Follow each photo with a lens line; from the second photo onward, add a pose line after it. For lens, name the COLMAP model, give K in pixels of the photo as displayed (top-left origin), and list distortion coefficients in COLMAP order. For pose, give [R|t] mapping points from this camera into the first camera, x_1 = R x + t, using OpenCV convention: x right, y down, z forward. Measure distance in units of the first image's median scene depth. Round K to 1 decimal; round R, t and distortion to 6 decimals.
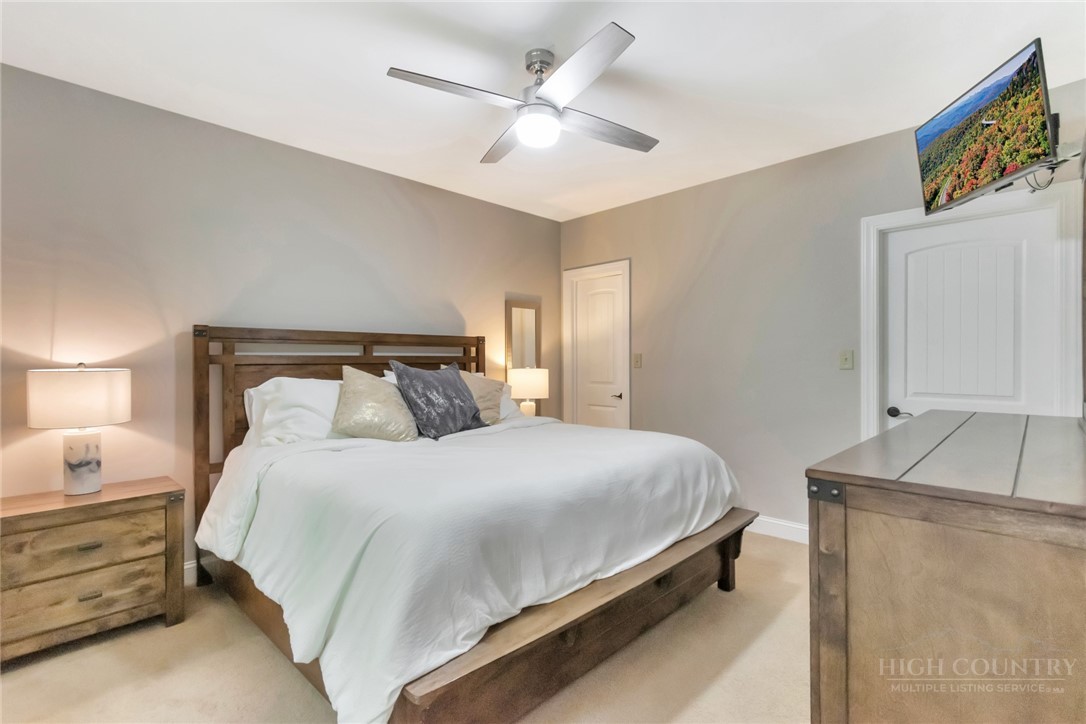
lens RADIAL K [[498.1, 0, 547.2], [0, 498.1, 357.9], [0, 0, 1]] dist [-0.000209, 0.000117]
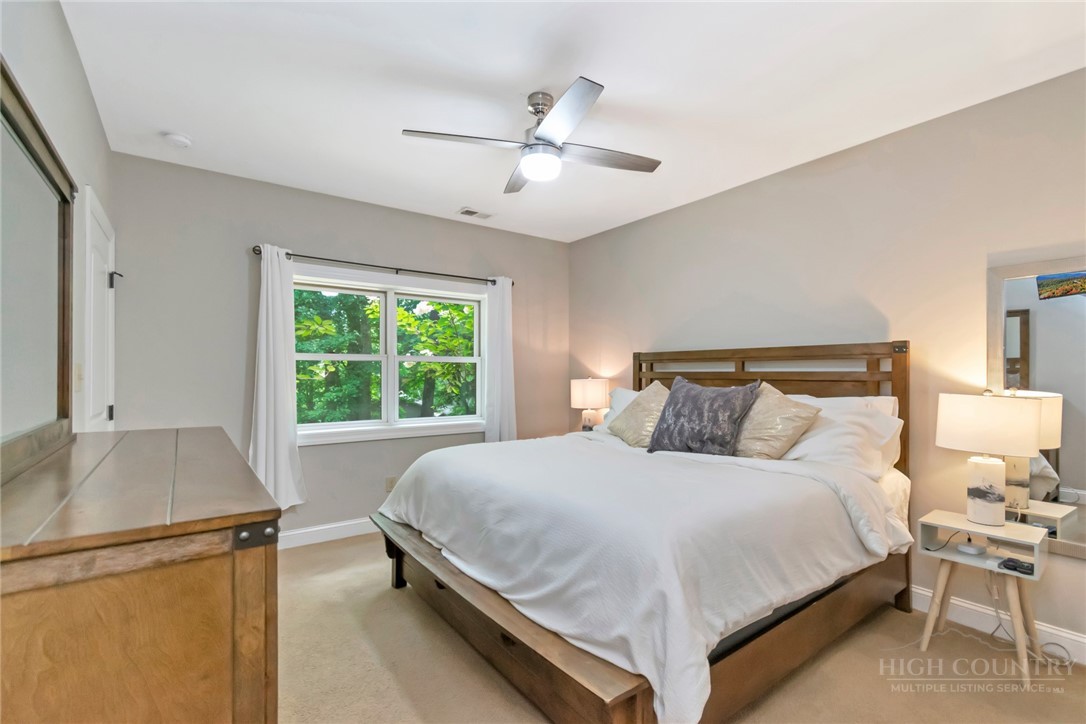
lens RADIAL K [[483.2, 0, 544.9], [0, 483.2, 369.4], [0, 0, 1]] dist [0.000164, 0.000038]
pose [[-0.144234, -0.005828, -0.989526, 0.748059], [-0.000589, 0.999983, -0.005803, -0.003246], [0.989543, -0.000254, -0.144235, 0.843729]]
